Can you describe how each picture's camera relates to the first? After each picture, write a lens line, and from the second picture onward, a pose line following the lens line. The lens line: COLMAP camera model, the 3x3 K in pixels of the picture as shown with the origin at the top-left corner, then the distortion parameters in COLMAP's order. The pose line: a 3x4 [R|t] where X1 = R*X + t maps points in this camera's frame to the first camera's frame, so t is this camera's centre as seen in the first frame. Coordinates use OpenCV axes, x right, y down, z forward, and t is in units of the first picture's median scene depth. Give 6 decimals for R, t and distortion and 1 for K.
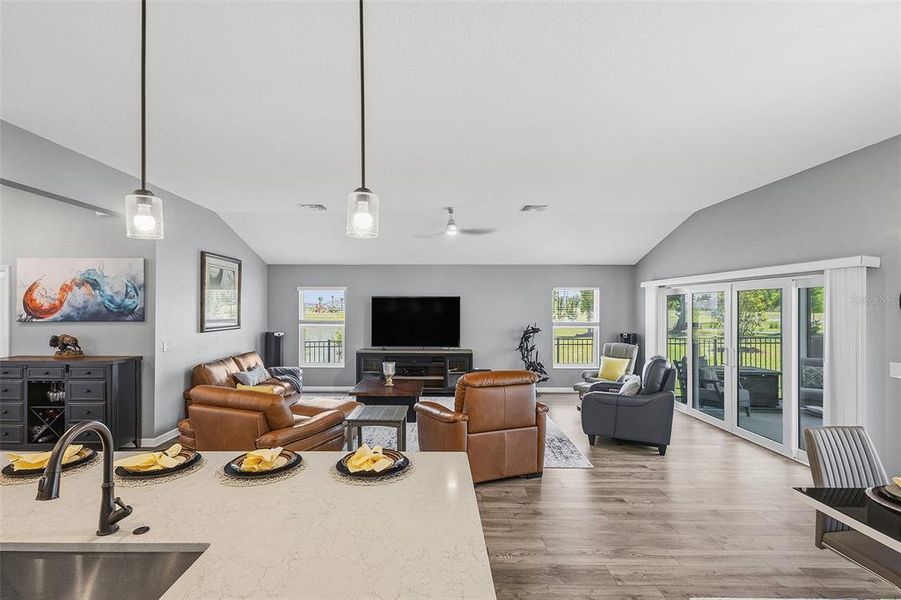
lens RADIAL K [[429.6, 0, 450.5], [0, 429.6, 300.0], [0, 0, 1]] dist [-0.000777, -0.000130]
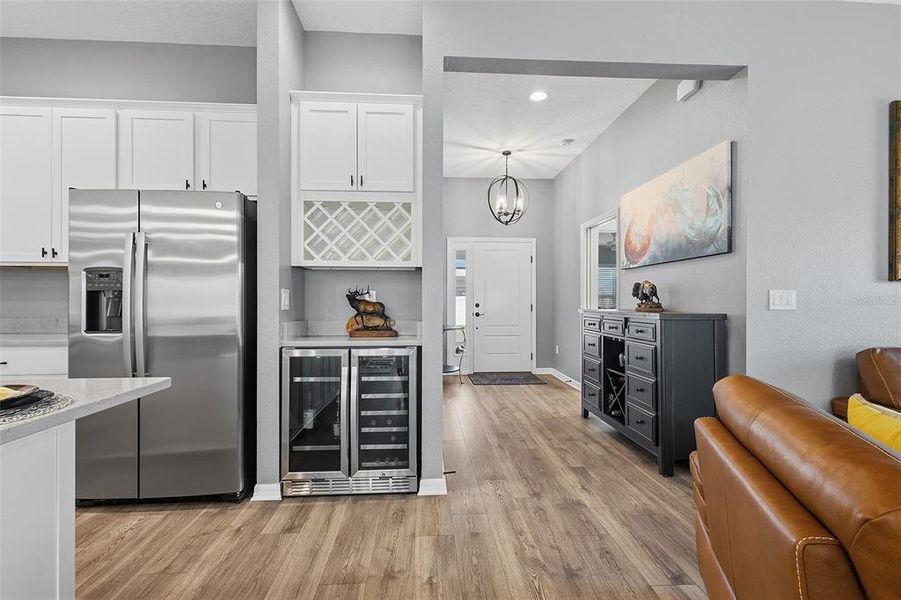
lens RADIAL K [[411.0, 0, 450.5], [0, 411.0, 300.0], [0, 0, 1]] dist [0.001509, 0.000306]
pose [[0.025005, -0.008287, -0.999653, -0.191343], [0.006184, 0.999948, -0.008134, 0.114052], [0.999668, -0.005979, 0.025055, 0.626420]]
